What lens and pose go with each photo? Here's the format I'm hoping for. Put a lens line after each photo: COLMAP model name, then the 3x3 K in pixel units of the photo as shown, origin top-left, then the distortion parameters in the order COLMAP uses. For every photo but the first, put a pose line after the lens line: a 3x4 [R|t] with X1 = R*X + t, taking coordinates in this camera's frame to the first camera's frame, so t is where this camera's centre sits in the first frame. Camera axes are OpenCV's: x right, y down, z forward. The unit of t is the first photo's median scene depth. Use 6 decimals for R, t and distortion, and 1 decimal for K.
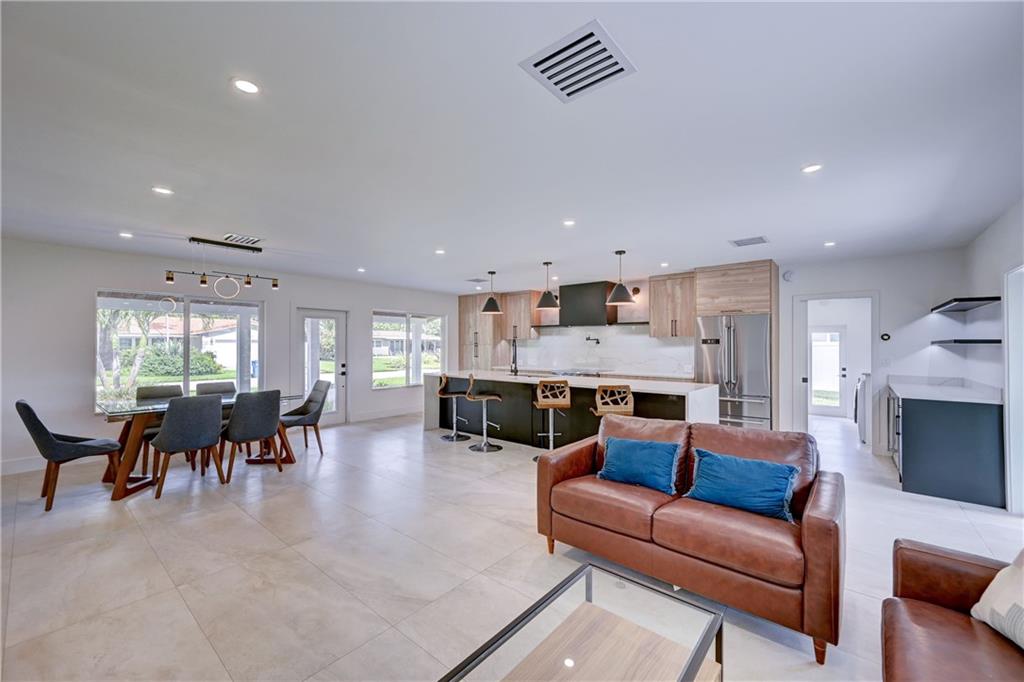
lens RADIAL K [[406.3, 0, 508.3], [0, 406.3, 341.1], [0, 0, 1]] dist [0.000942, 0.000027]
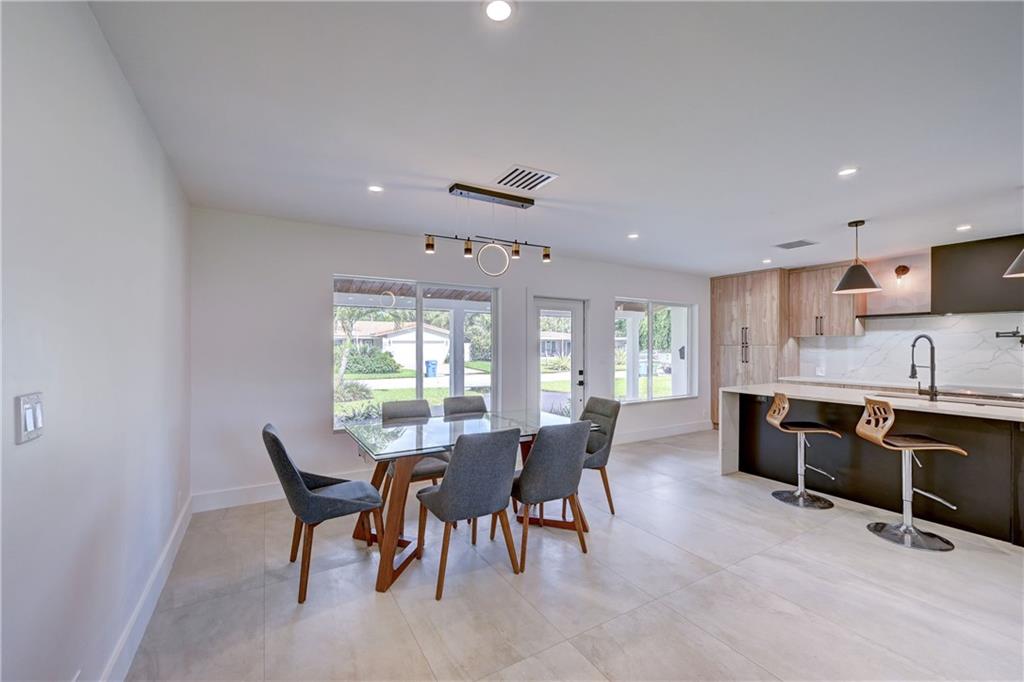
lens RADIAL K [[415.9, 0, 506.9], [0, 415.9, 347.2], [0, 0, 1]] dist [0.001774, 0.000066]
pose [[0.943831, 0.001407, -0.330425, -0.318824], [0.003156, 0.999907, 0.013273, 0.002841], [0.330413, -0.013570, 0.943739, 0.257549]]
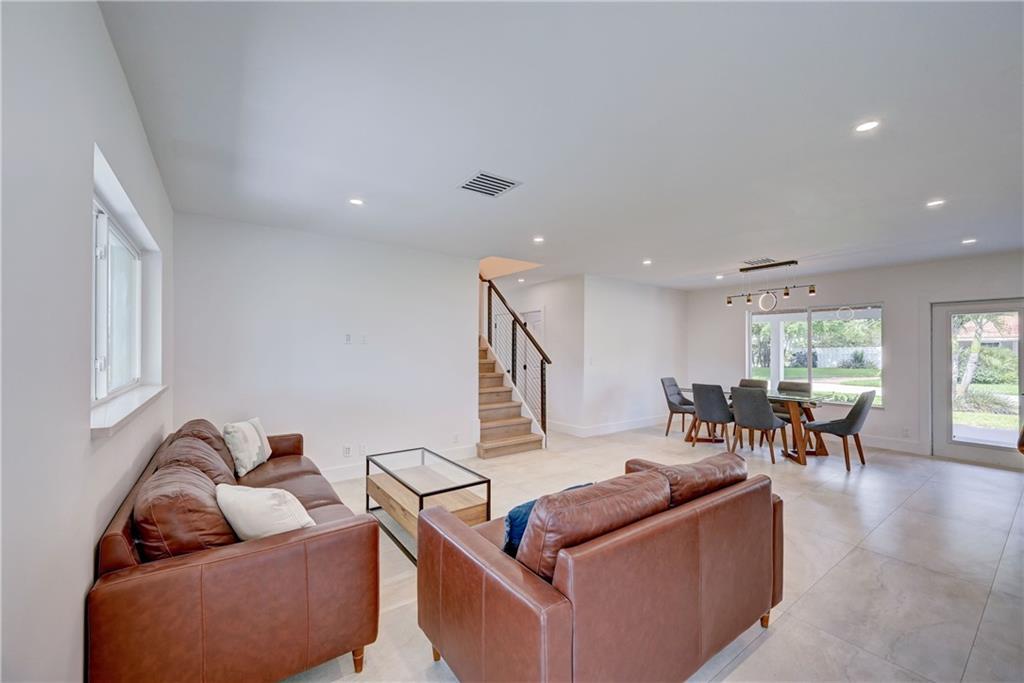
lens RADIAL K [[406.8, 0, 515.4], [0, 406.8, 346.3], [0, 0, 1]] dist [-0.000348, -0.000012]
pose [[-0.230611, -0.007199, -0.973019, 0.470367], [0.007080, 0.999934, -0.009077, 0.004923], [0.973020, -0.008982, -0.230545, 0.393384]]
